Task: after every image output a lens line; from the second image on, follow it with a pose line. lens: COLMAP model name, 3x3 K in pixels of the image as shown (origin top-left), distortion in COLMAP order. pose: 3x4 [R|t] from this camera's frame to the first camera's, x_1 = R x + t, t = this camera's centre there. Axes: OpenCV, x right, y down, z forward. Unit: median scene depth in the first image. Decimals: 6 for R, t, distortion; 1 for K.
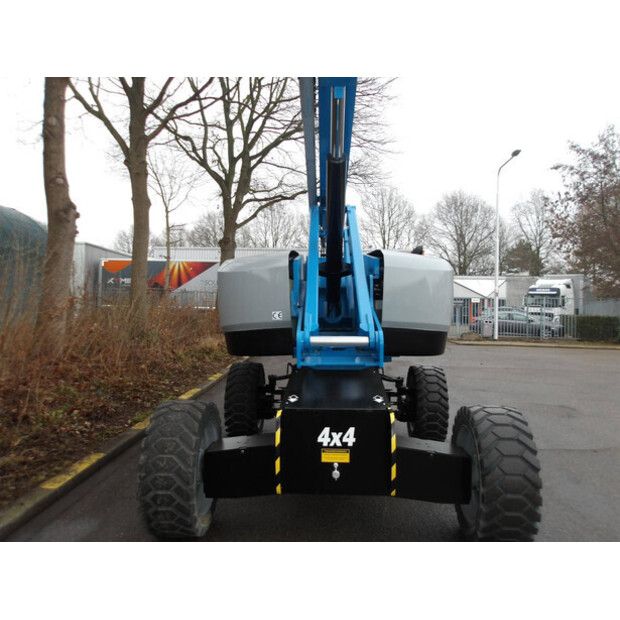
lens RADIAL K [[510.4, 0, 309.2], [0, 510.4, 306.3], [0, 0, 1]] dist [-0.000731, 0.002316]
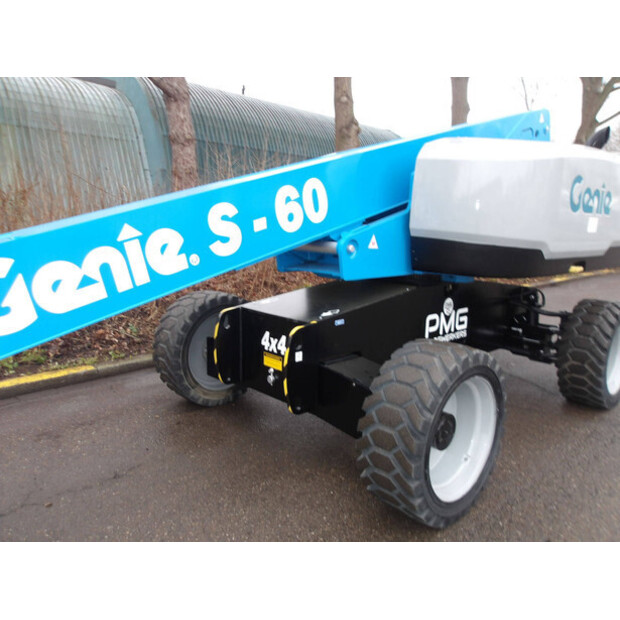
lens RADIAL K [[510.4, 0, 310.7], [0, 510.4, 307.7], [0, 0, 1]] dist [-0.000731, 0.002316]
pose [[0.722030, 0.134604, -0.678642, 0.487612], [-0.021792, 0.984830, 0.172149, 0.013194], [0.691519, -0.109507, 0.714010, 0.232213]]
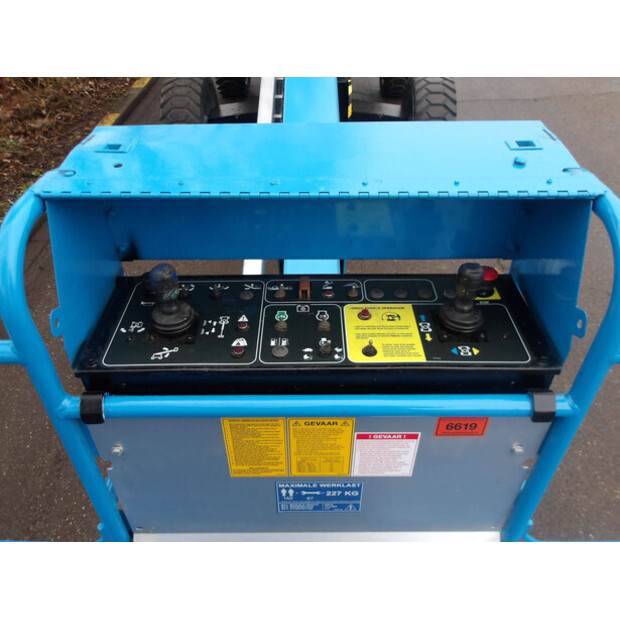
lens RADIAL K [[510.4, 0, 310.6], [0, 510.4, 309.0], [0, 0, 1]] dist [-0.000731, 0.002316]
pose [[0.999620, -0.026028, 0.009084, 0.022764], [0.014272, 0.770522, 0.637254, -0.110751], [-0.023586, -0.636882, 0.770601, -0.214322]]
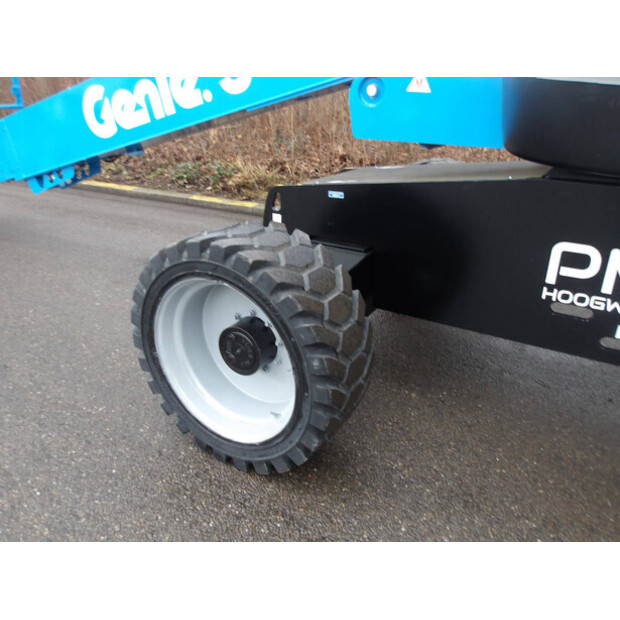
lens RADIAL K [[510.4, 0, 305.9], [0, 510.4, 320.0], [0, 0, 1]] dist [-0.000731, 0.002316]
pose [[-0.482040, 0.351364, -0.802609, 0.521394], [-0.014347, 0.912776, 0.408209, 0.049807], [0.876032, 0.208288, -0.434953, 0.877925]]
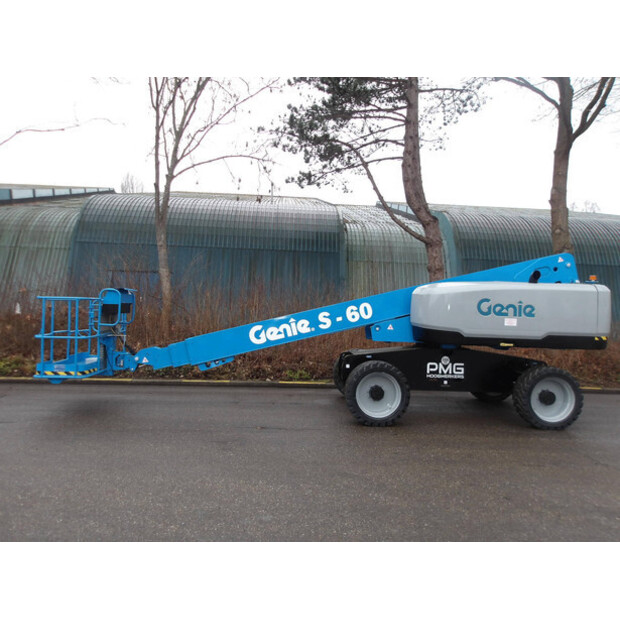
lens RADIAL K [[510.4, 0, 311.0], [0, 510.4, 310.1], [0, 0, 1]] dist [-0.000731, 0.002316]
pose [[0.083883, -0.000473, -0.996475, 1.648006], [-0.028892, 0.999578, -0.002907, -0.000072], [0.996057, 0.029034, 0.083834, 0.370688]]
